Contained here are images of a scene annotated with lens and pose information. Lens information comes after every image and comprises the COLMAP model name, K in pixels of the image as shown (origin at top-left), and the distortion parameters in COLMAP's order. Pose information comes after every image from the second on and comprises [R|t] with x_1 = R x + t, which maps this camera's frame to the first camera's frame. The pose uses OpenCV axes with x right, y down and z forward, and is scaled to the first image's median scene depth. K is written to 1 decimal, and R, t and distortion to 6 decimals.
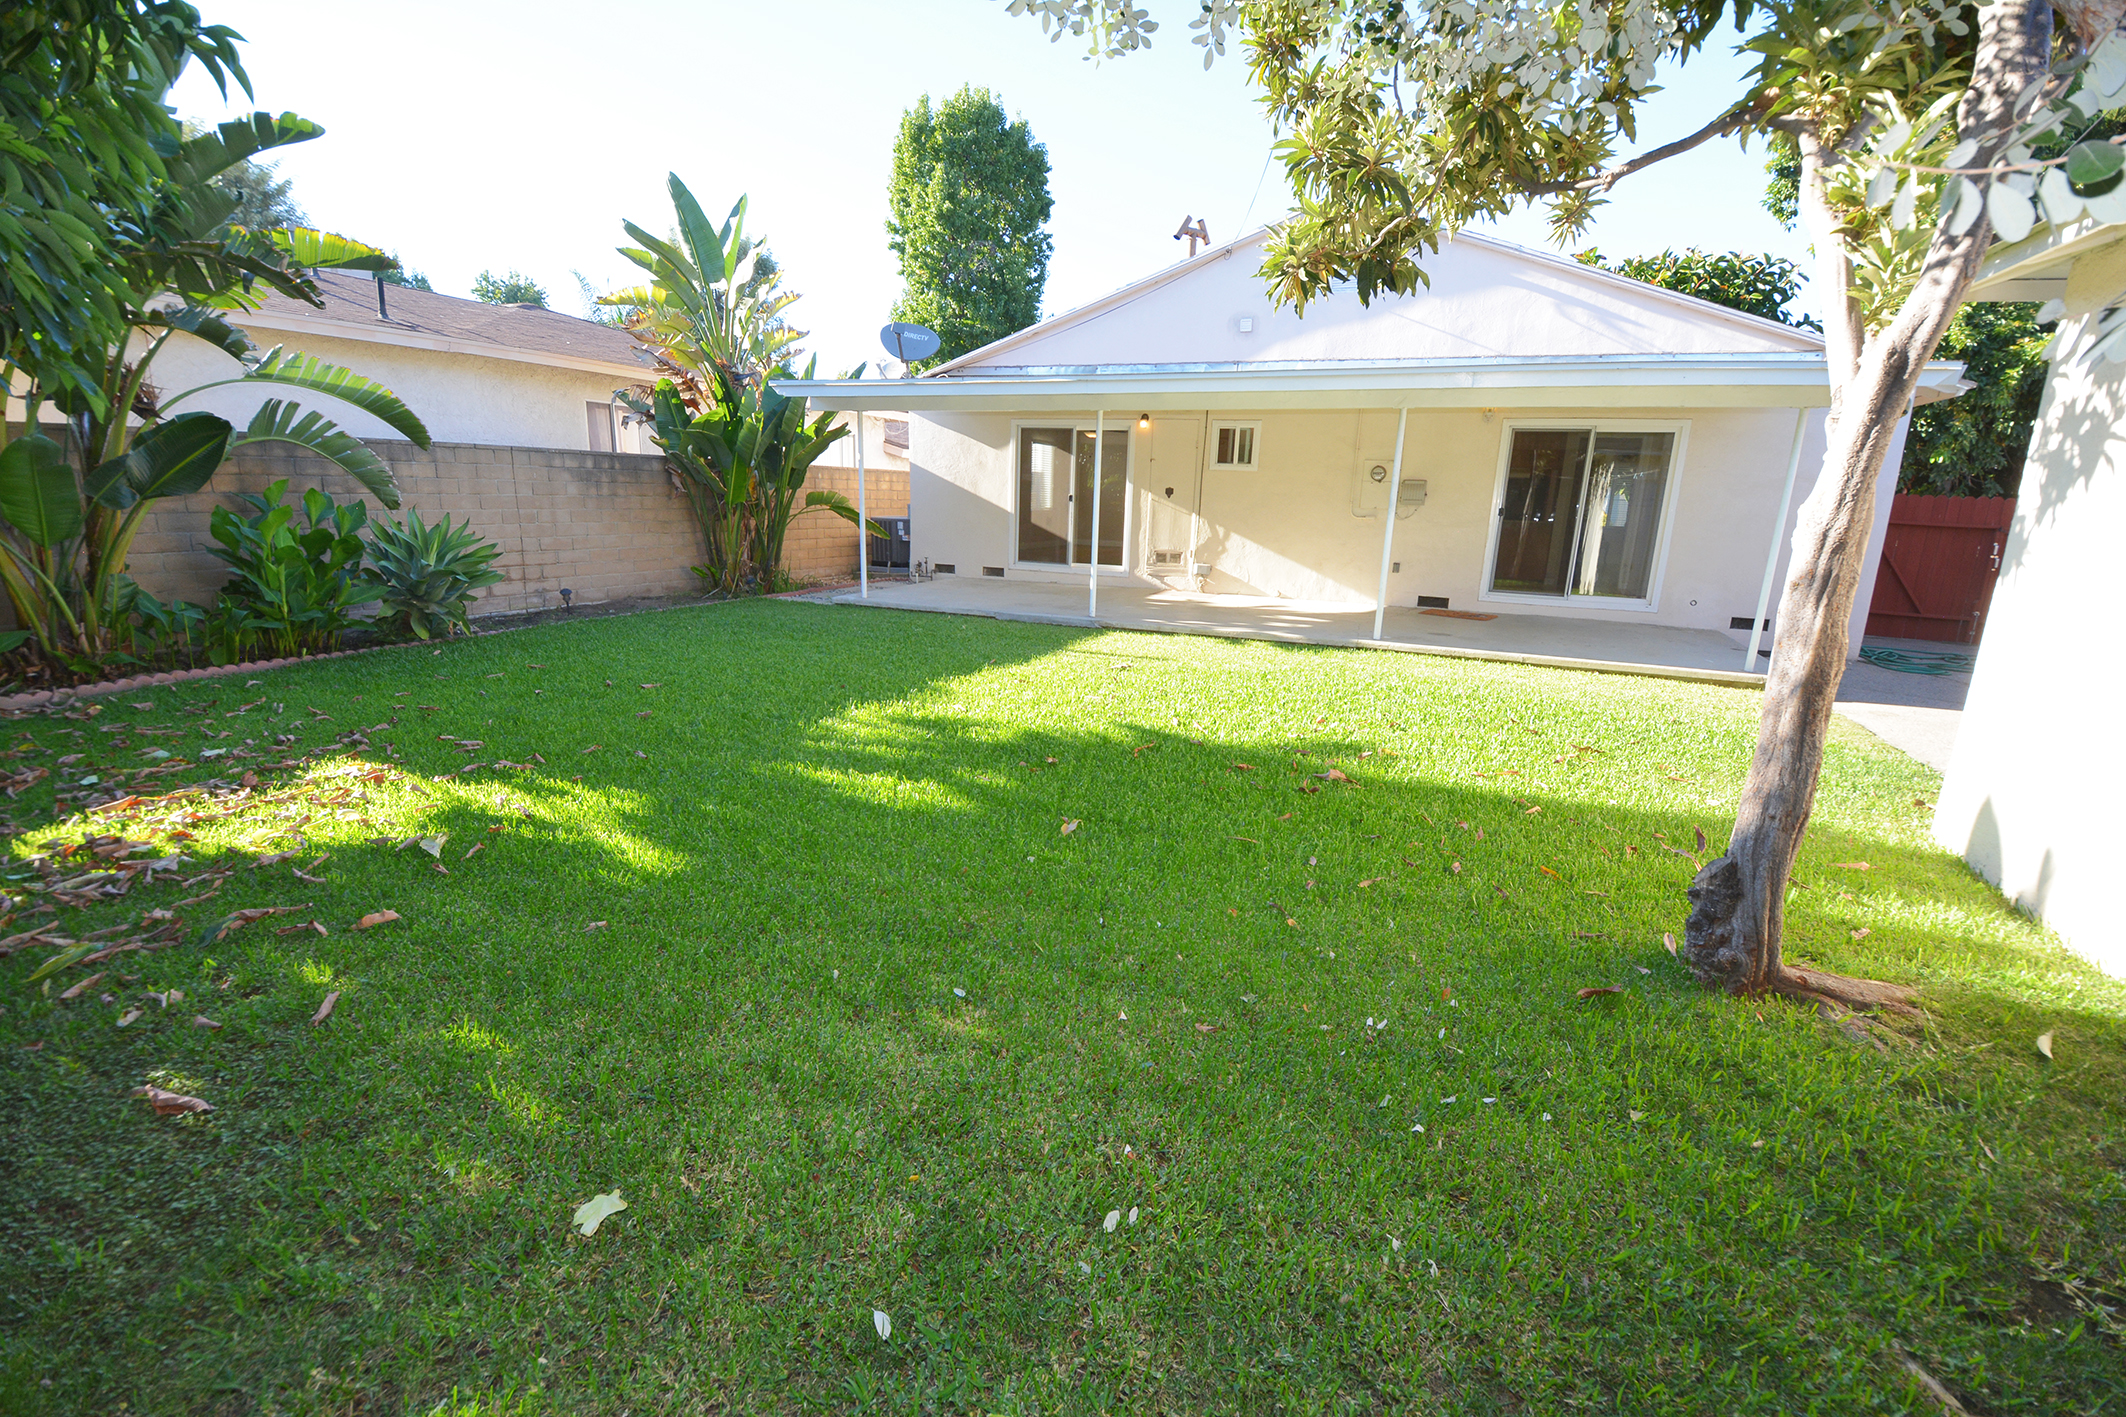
lens RADIAL K [[919.0, 0, 1071.1], [0, 919.0, 717.3], [0, 0, 1]] dist [0.011776, -0.017953]
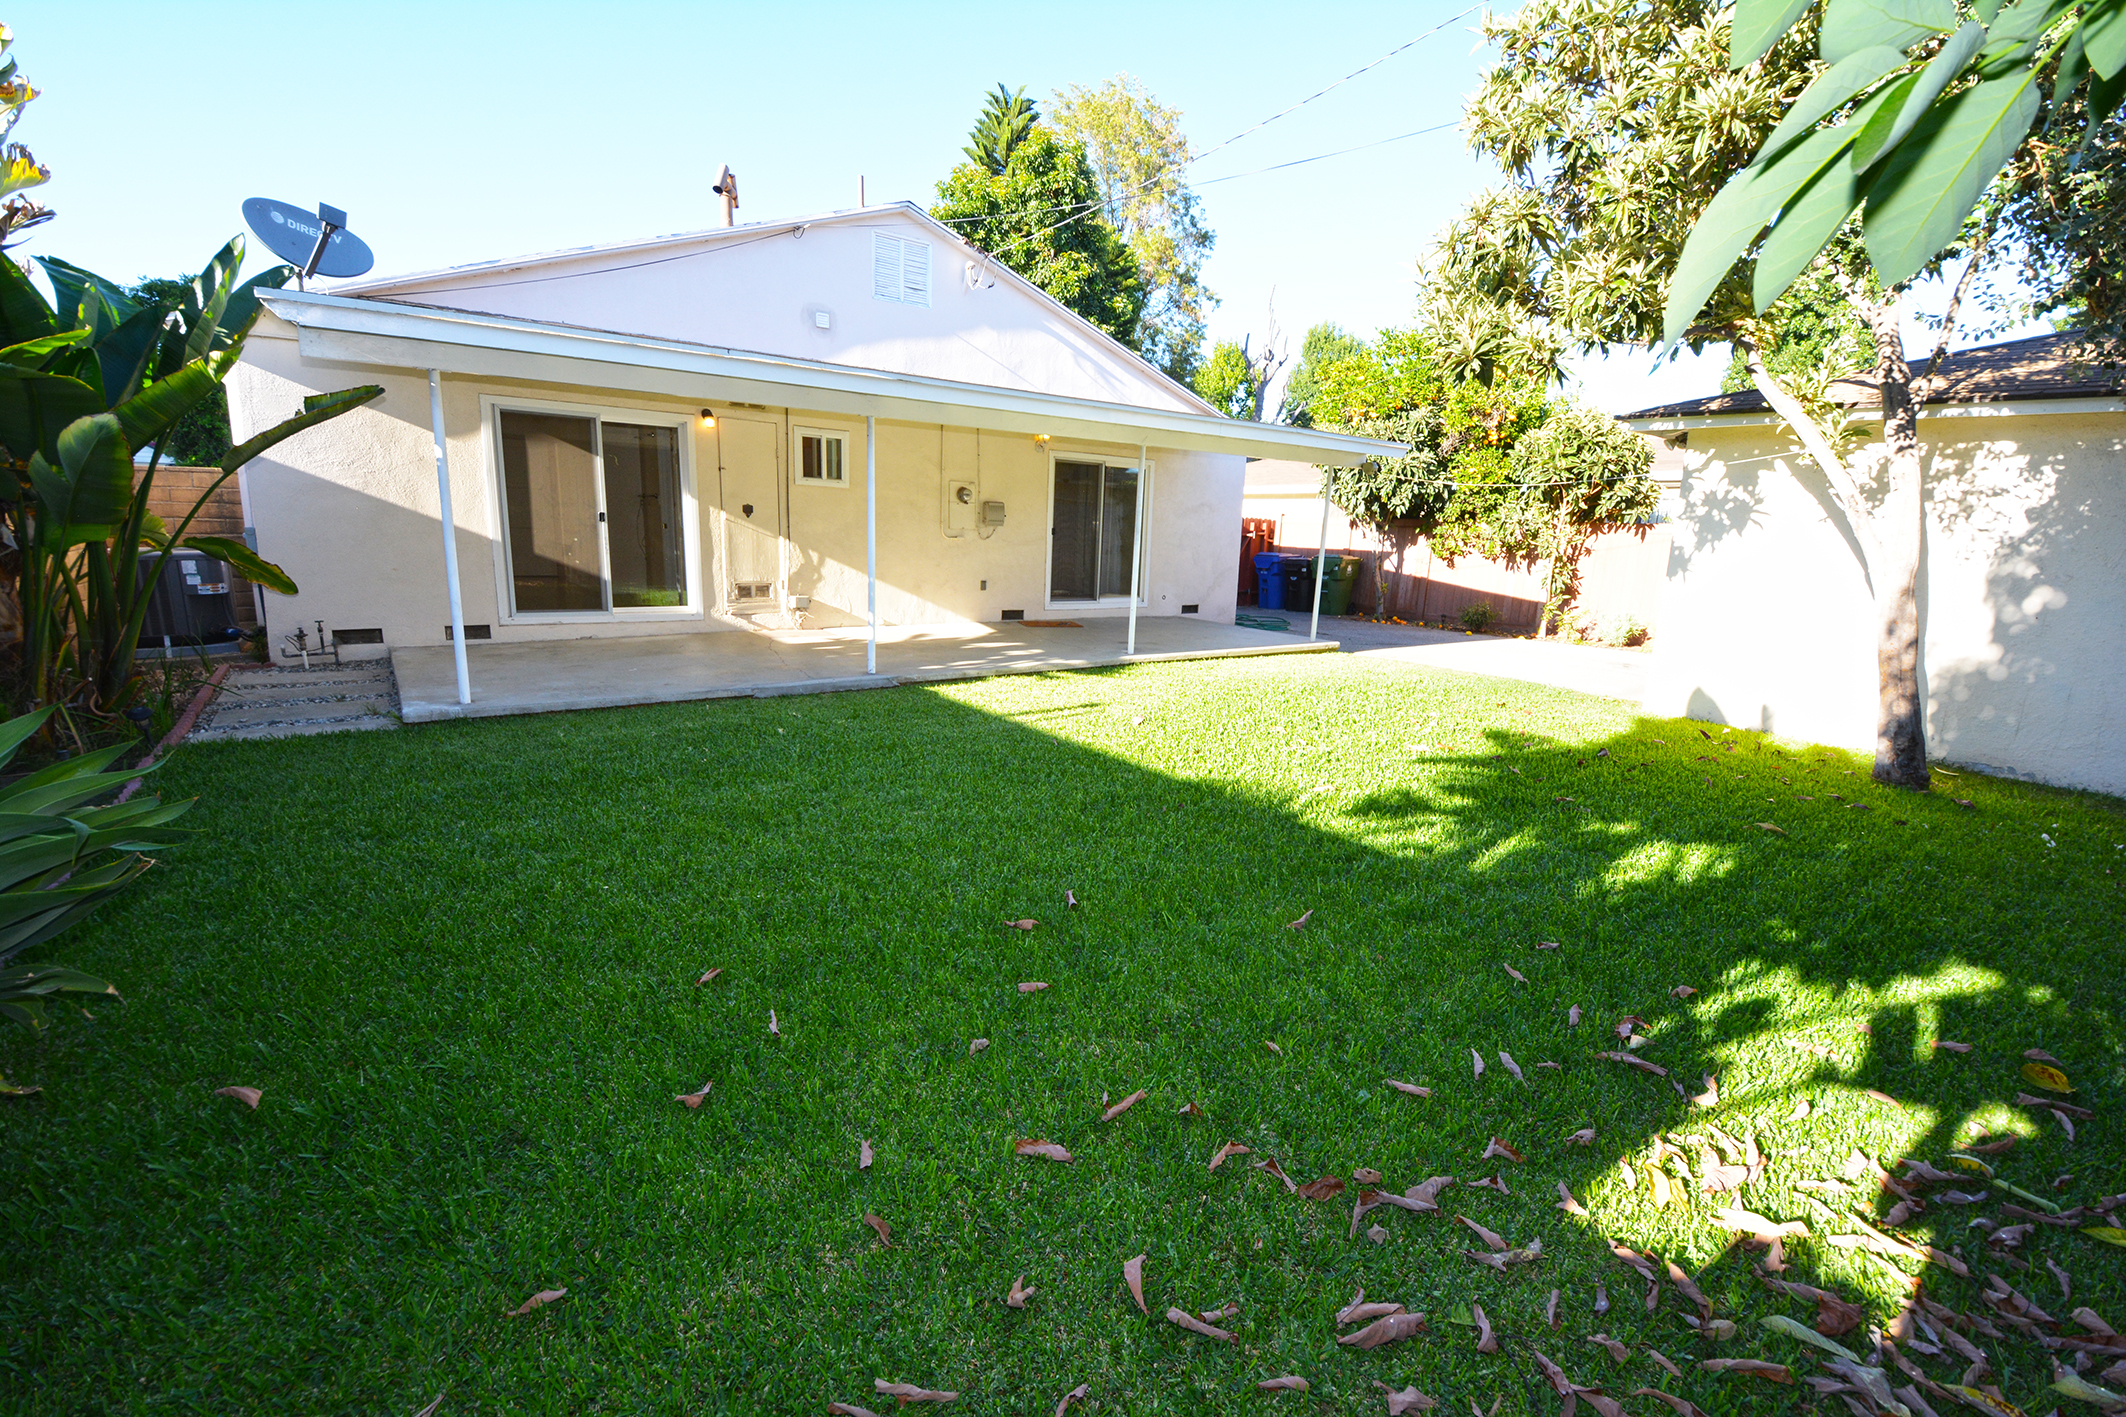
lens RADIAL K [[919.0, 0, 1071.1], [0, 919.0, 717.3], [0, 0, 1]] dist [0.011776, -0.017953]
pose [[0.498979, -0.190106, 0.845506, -0.483023], [0.184350, 0.976597, 0.110786, -0.109215], [-0.846779, 0.100589, 0.522347, 0.372605]]
